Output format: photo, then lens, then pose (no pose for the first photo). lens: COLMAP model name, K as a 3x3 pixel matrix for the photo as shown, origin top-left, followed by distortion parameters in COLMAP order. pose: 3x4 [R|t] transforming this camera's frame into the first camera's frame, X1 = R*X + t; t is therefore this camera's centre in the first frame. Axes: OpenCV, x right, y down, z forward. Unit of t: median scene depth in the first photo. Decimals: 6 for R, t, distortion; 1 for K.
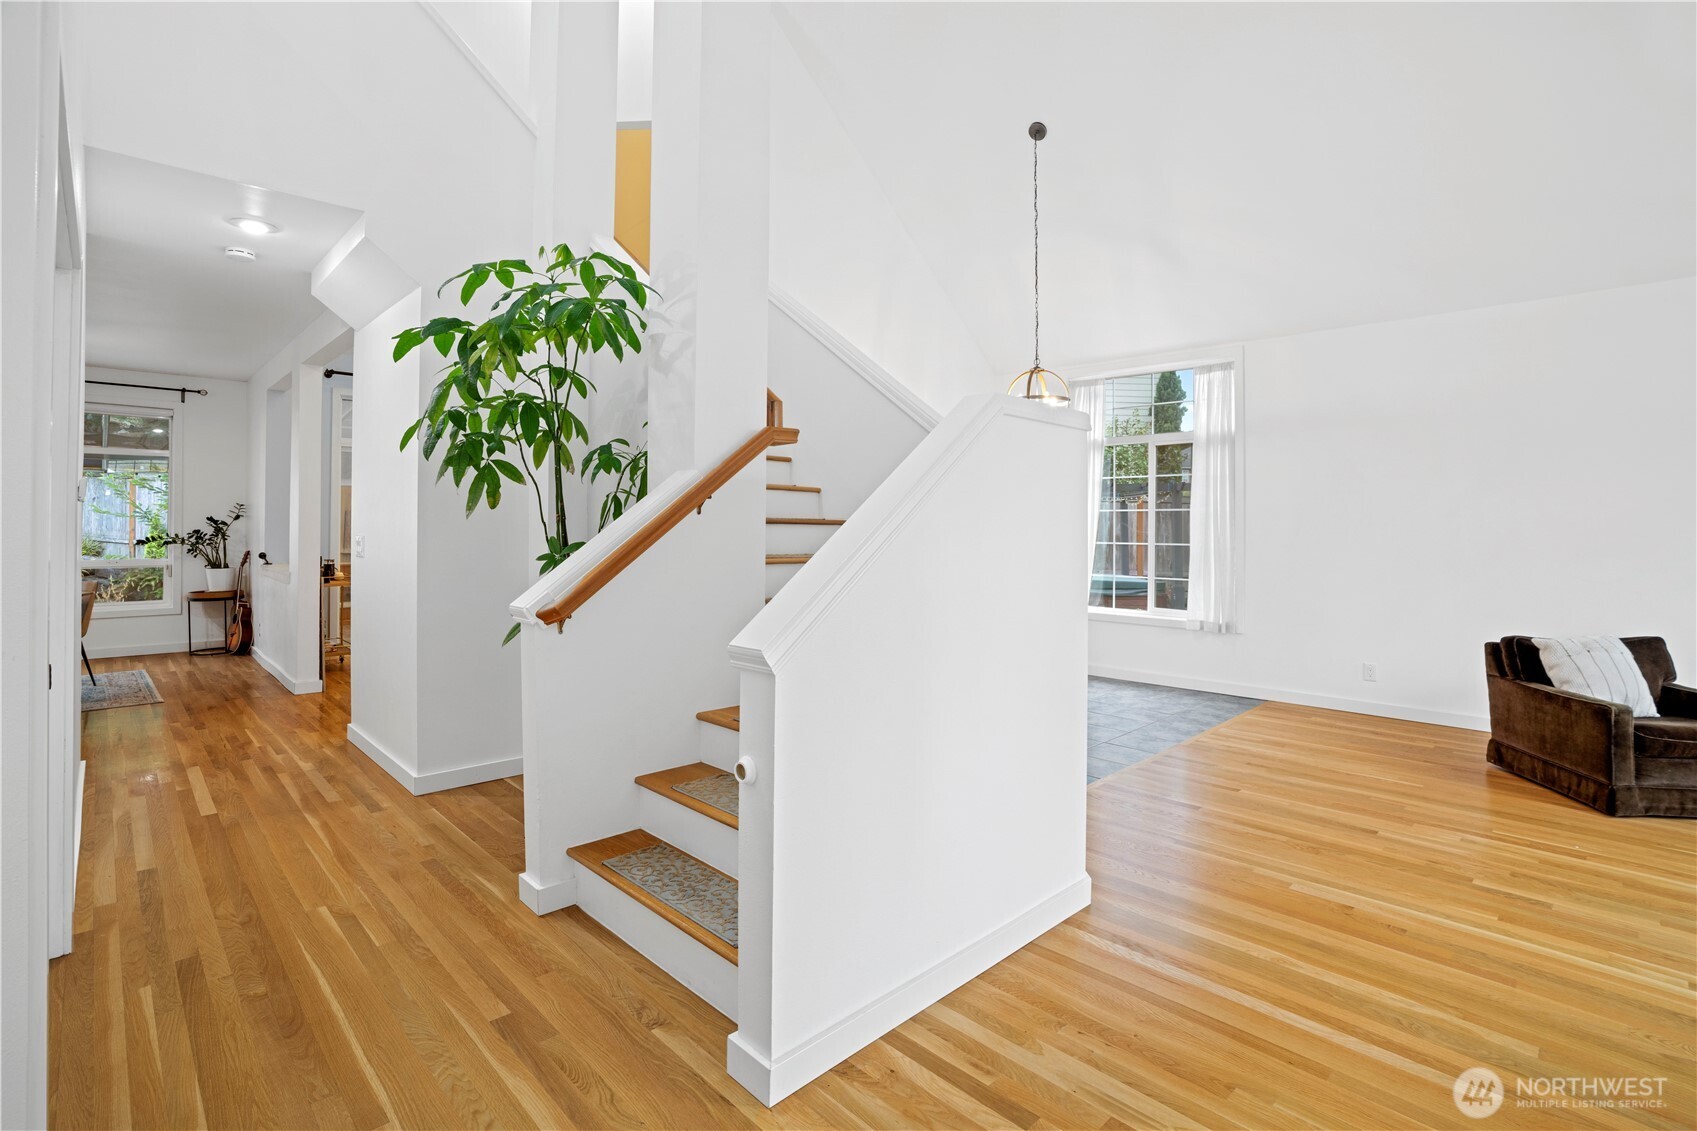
lens RADIAL K [[801.0, 0, 833.1], [0, 801.0, 521.7], [0, 0, 1]] dist [-0.045147, 0.018991]
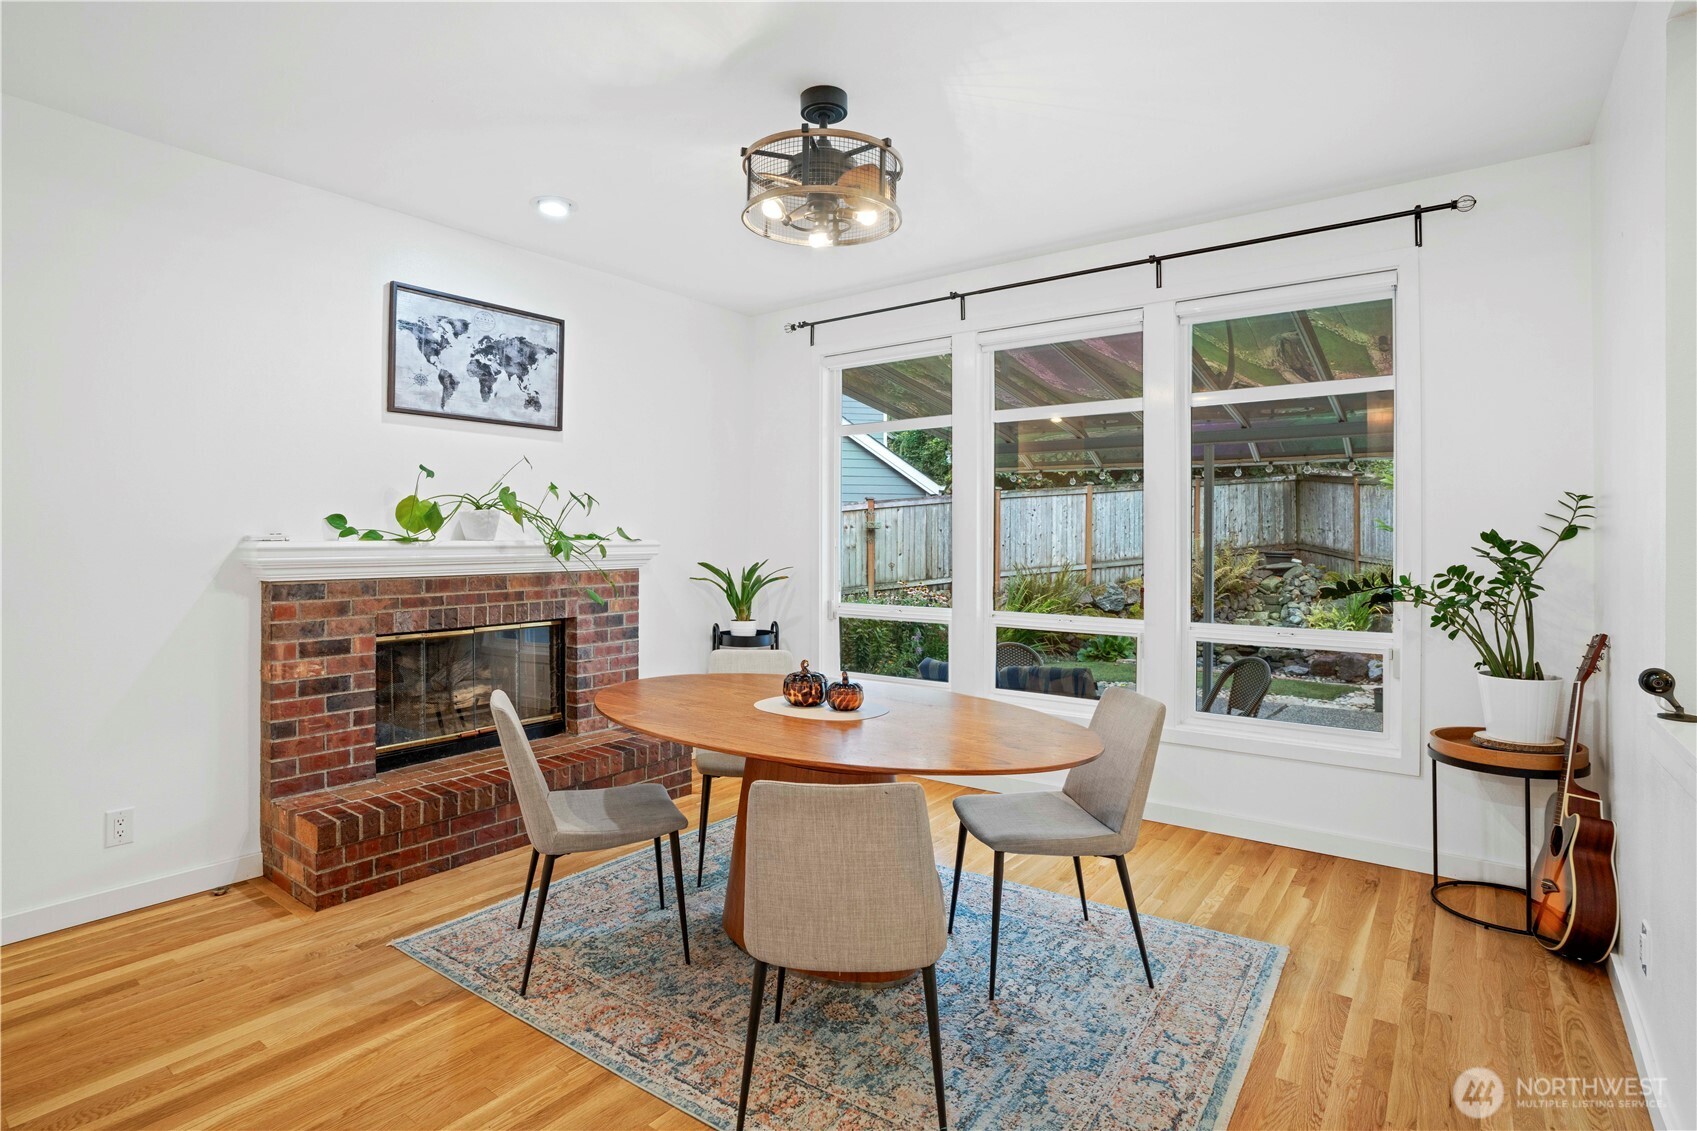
lens RADIAL K [[856.1, 0, 840.6], [0, 856.1, 543.2], [0, 0, 1]] dist [-0.027356, 0.000717]
pose [[0.179832, -0.001722, -0.983696, -0.469823], [0.005976, 0.999982, -0.000658, -0.002203], [0.983679, -0.005760, 0.179839, 0.640324]]
